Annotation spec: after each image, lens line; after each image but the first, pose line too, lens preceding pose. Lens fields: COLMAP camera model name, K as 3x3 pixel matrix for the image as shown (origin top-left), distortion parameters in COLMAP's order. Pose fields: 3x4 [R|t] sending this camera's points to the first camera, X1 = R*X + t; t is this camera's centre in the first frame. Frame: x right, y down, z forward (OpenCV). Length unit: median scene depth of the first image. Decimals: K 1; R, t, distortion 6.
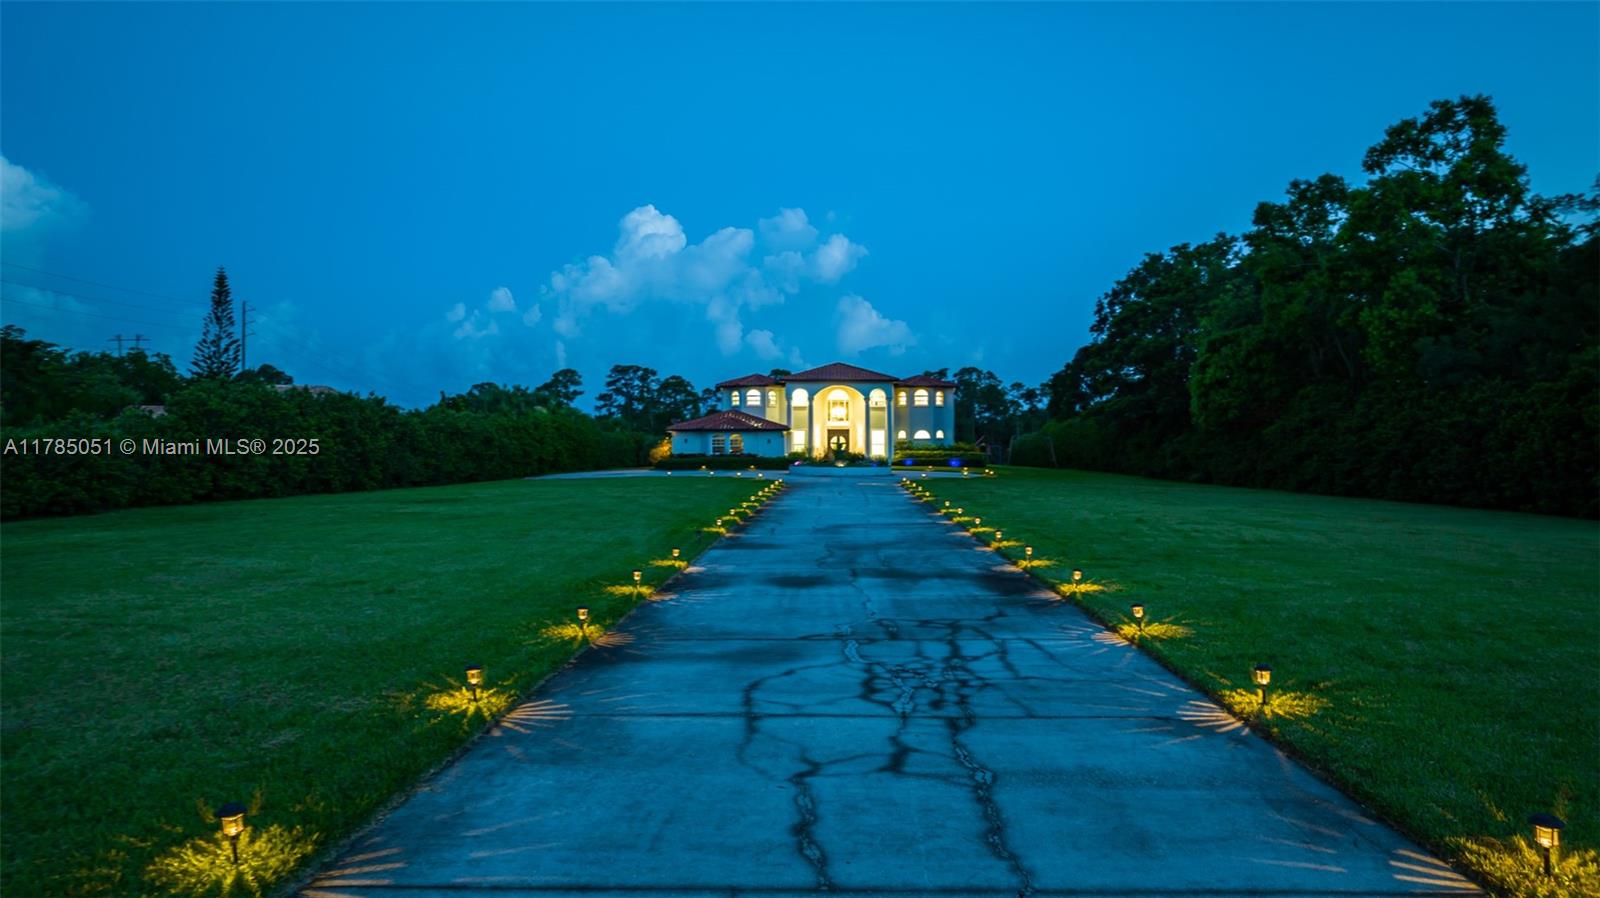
lens RADIAL K [[1124.3, 0, 800.0], [0, 1124.3, 449.0], [0, 0, 1]] dist [-0.018066, -0.001325]
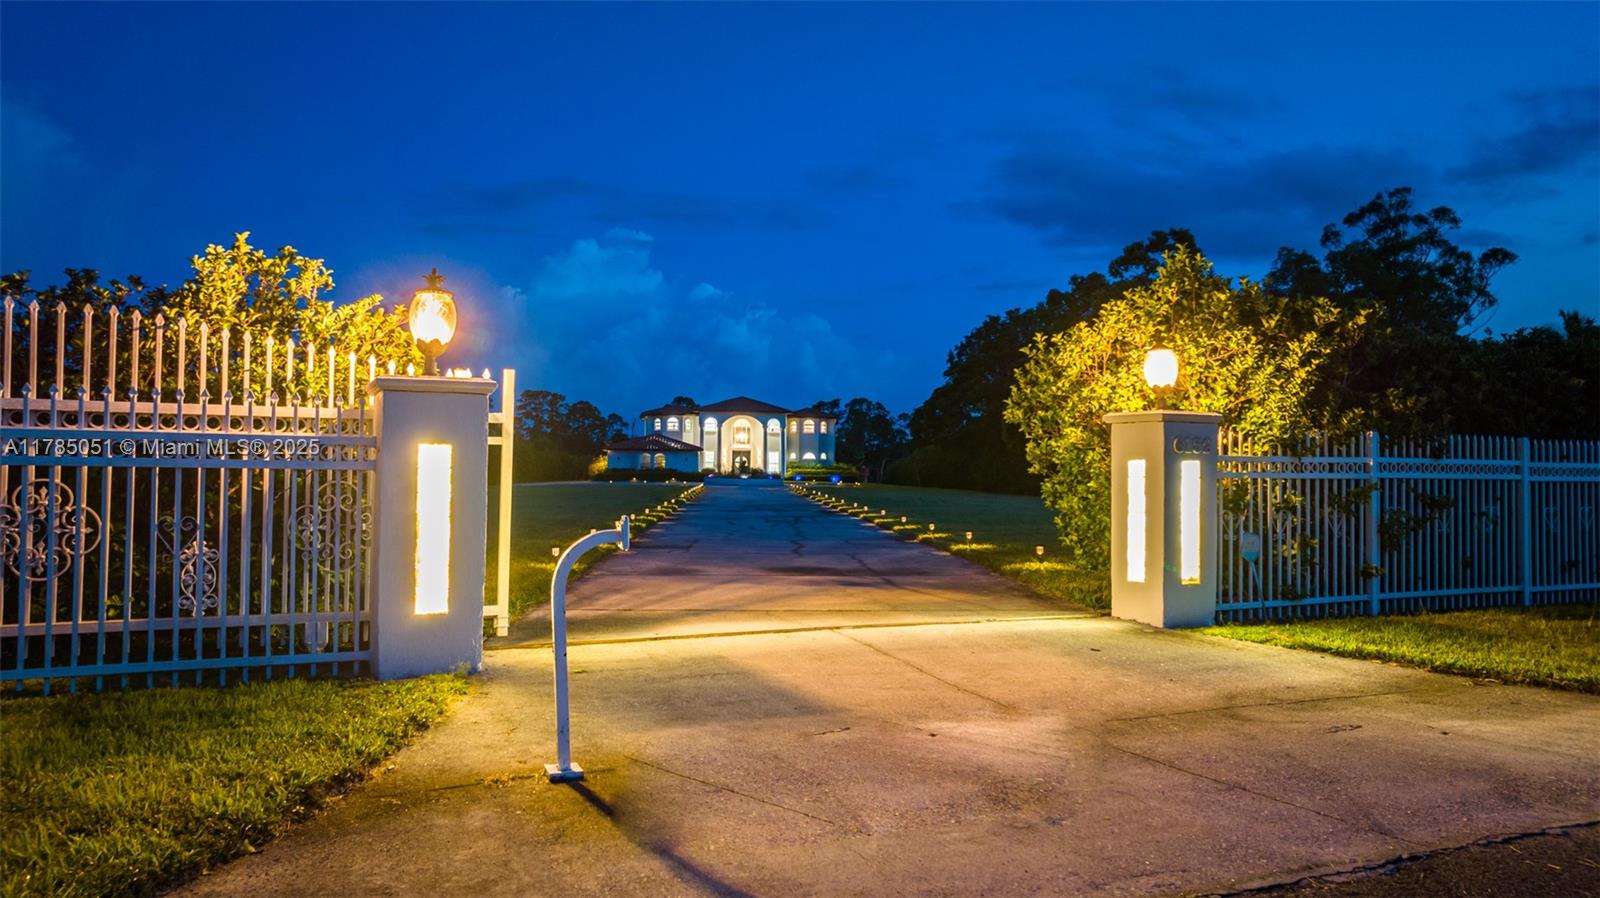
lens RADIAL K [[1119.3, 0, 800.0], [0, 1119.3, 449.0], [0, 0, 1]] dist [-0.012940, -0.006829]
pose [[0.995682, 0.014278, 0.091727, -0.014357], [-0.012099, 0.999632, -0.024270, 0.009367], [-0.092040, 0.023055, 0.995488, -0.224850]]
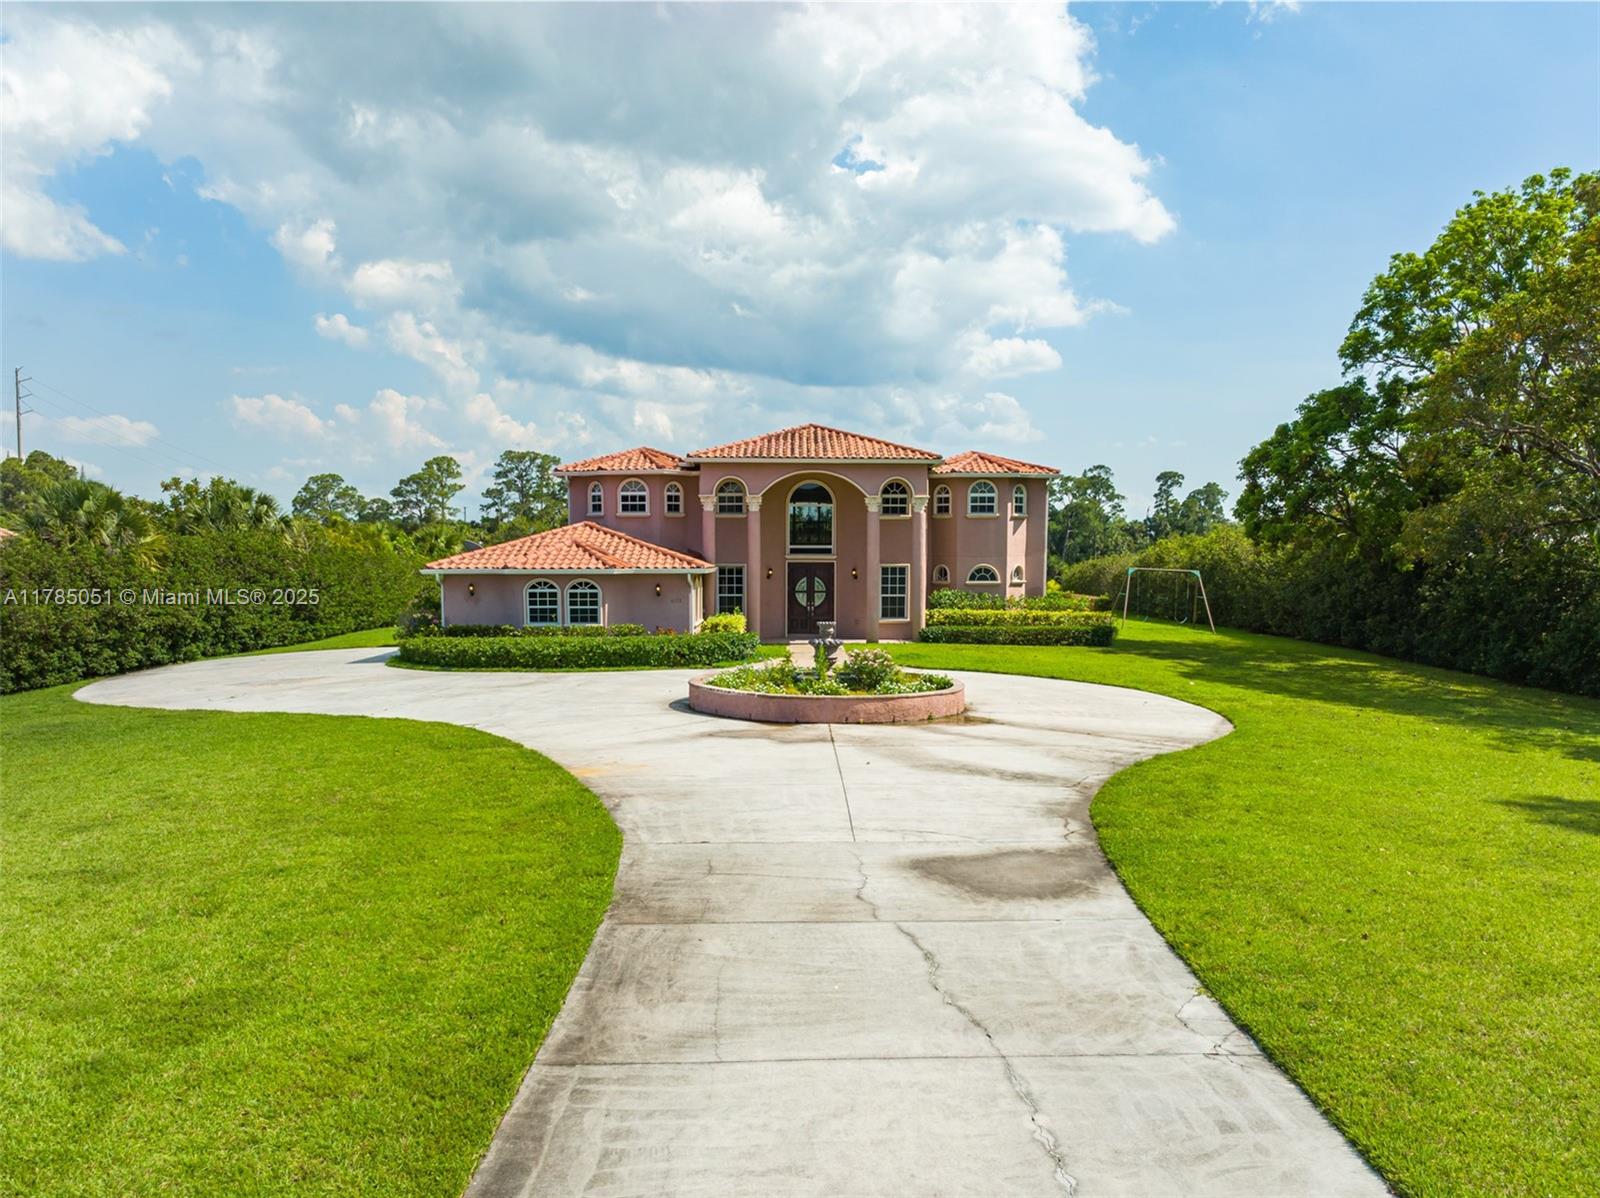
lens RADIAL K [[1273.0, 0, 755.5], [0, 1273.0, 693.9], [0, 0, 1]] dist [-0.031277, -0.003919]
pose [[0.999993, 0.001863, 0.003215, 0.008485], [-0.002205, 0.993922, 0.110068, -0.021678], [-0.002990, -0.110074, 0.993919, 0.448421]]
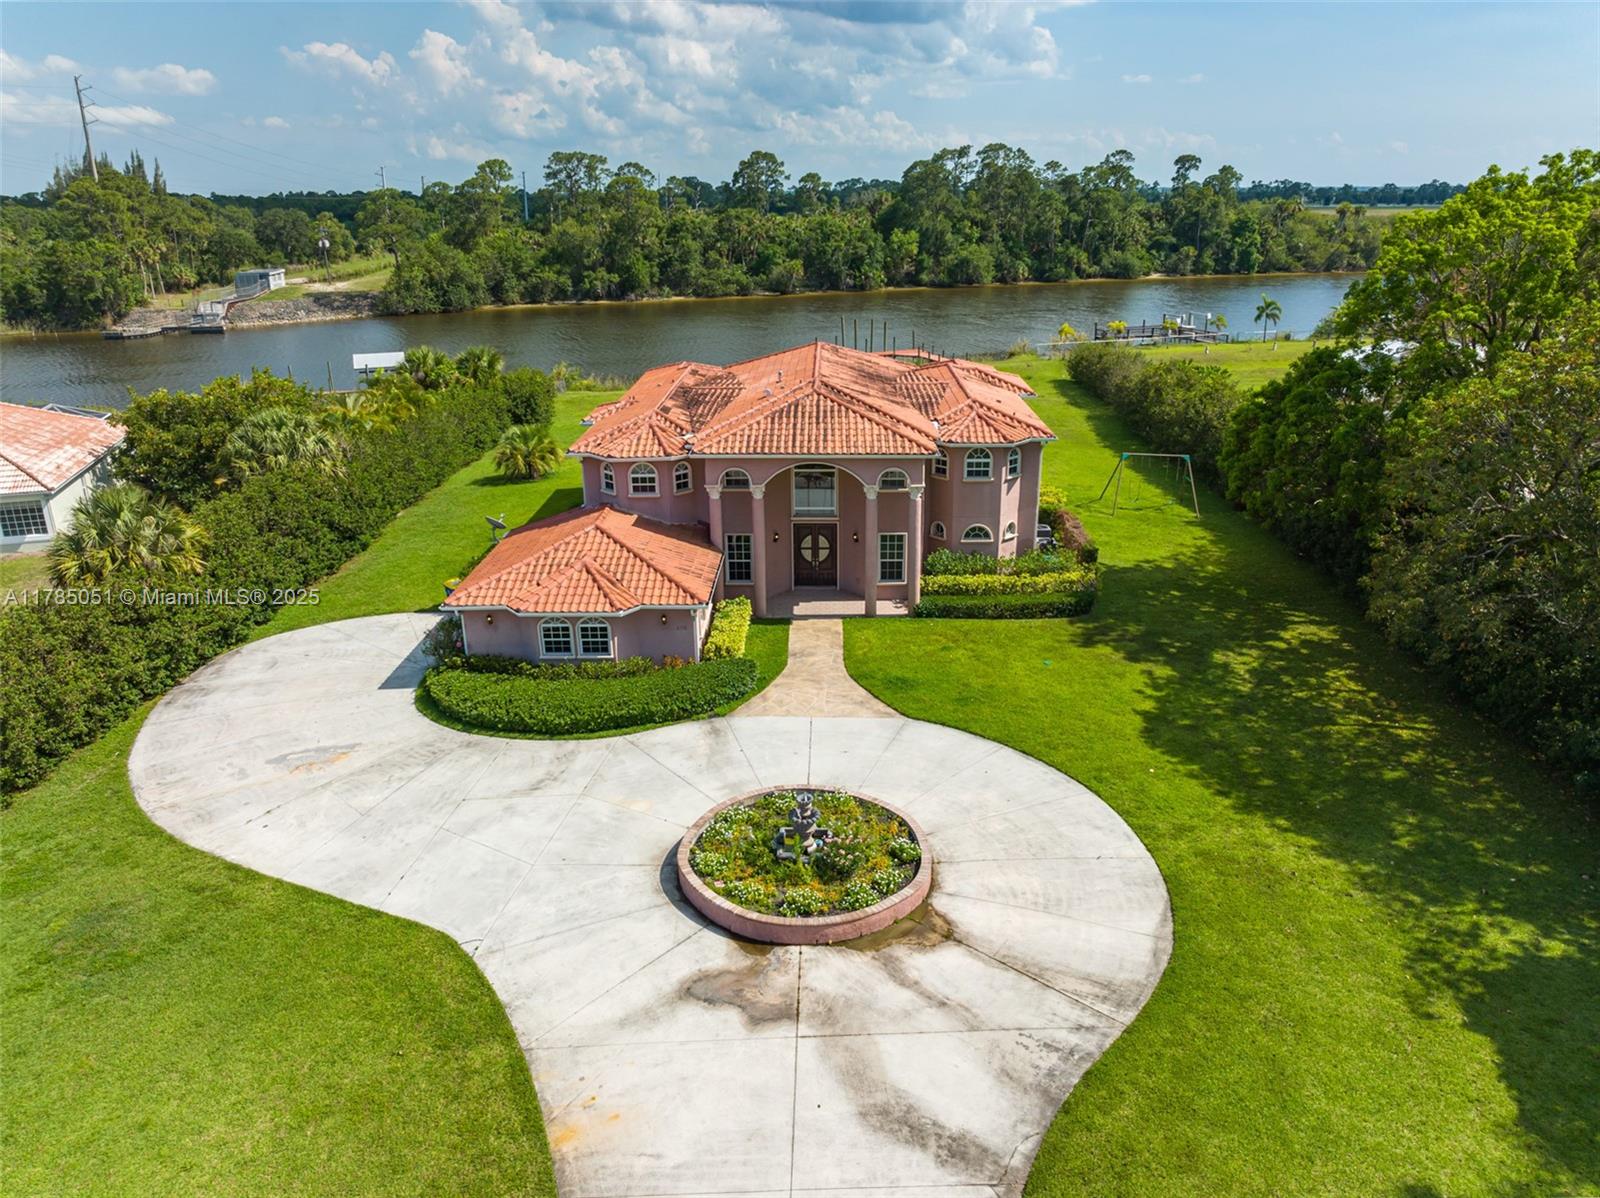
lens RADIAL K [[1132.1, 0, 800.0], [0, 1132.1, 599.0], [0, 0, 1]] dist [-0.035025, -0.000946]
pose [[0.999950, -0.009961, -0.000901, 0.027380], [0.009674, 0.940381, 0.339985, -0.162092], [-0.002540, -0.339977, 0.940430, 0.501518]]
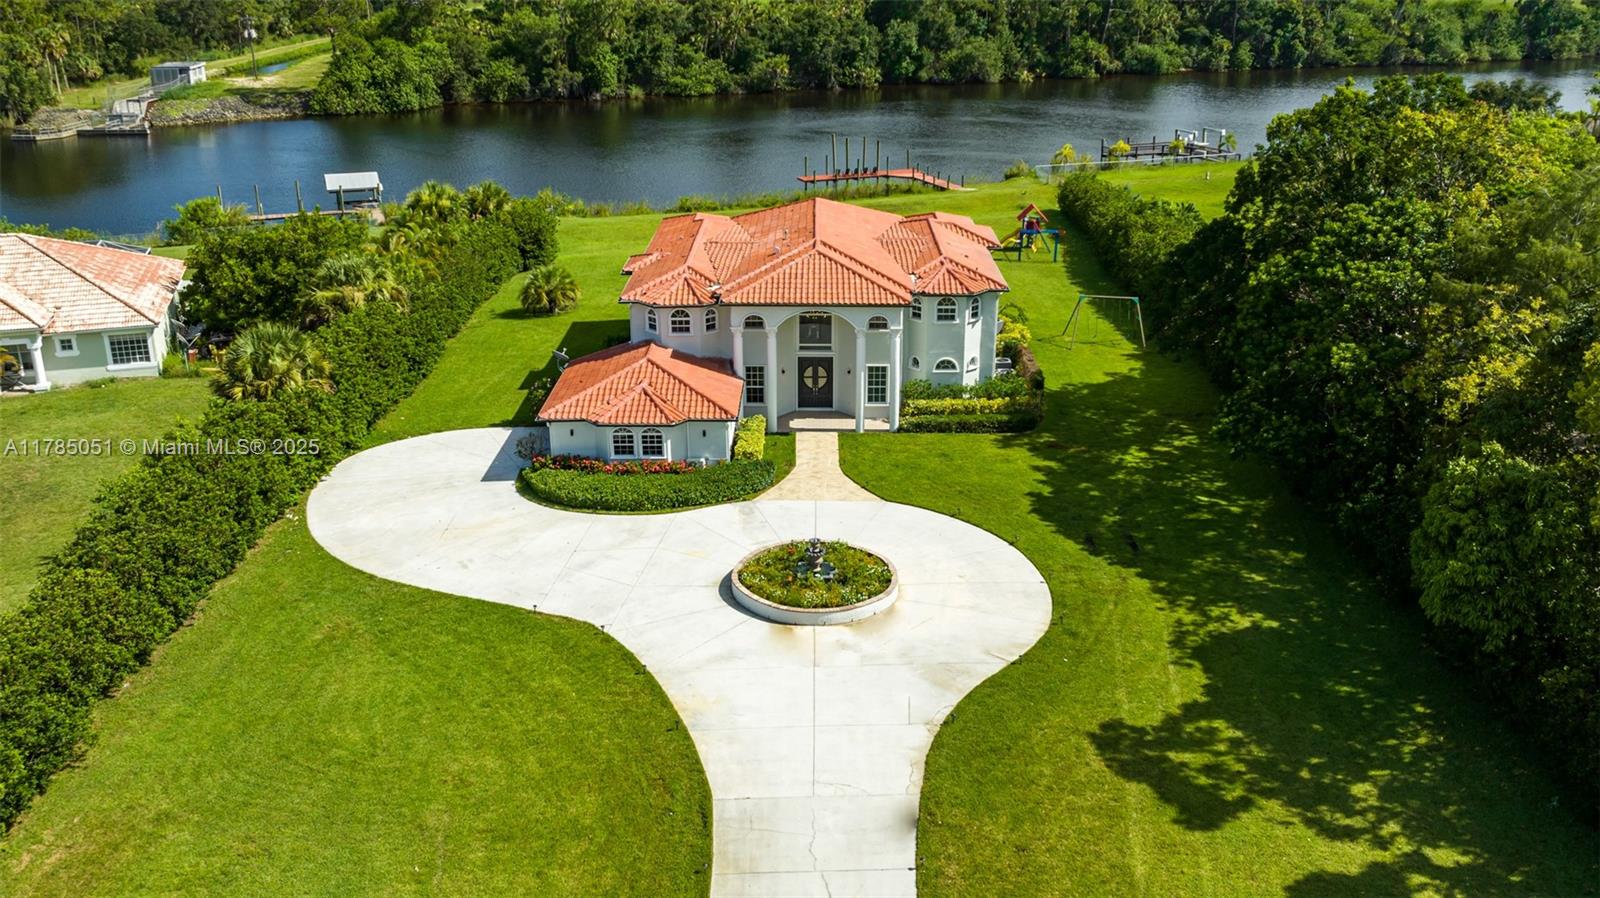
lens RADIAL K [[1387.5, 0, 800.0], [0, 1387.5, 449.0], [0, 0, 1]] dist [-0.017867, 0.004305]
pose [[0.999848, -0.006999, 0.015956, 0.012306], [0.001070, 0.938714, 0.344696, -0.241455], [-0.017390, -0.344627, 0.938579, 0.241497]]
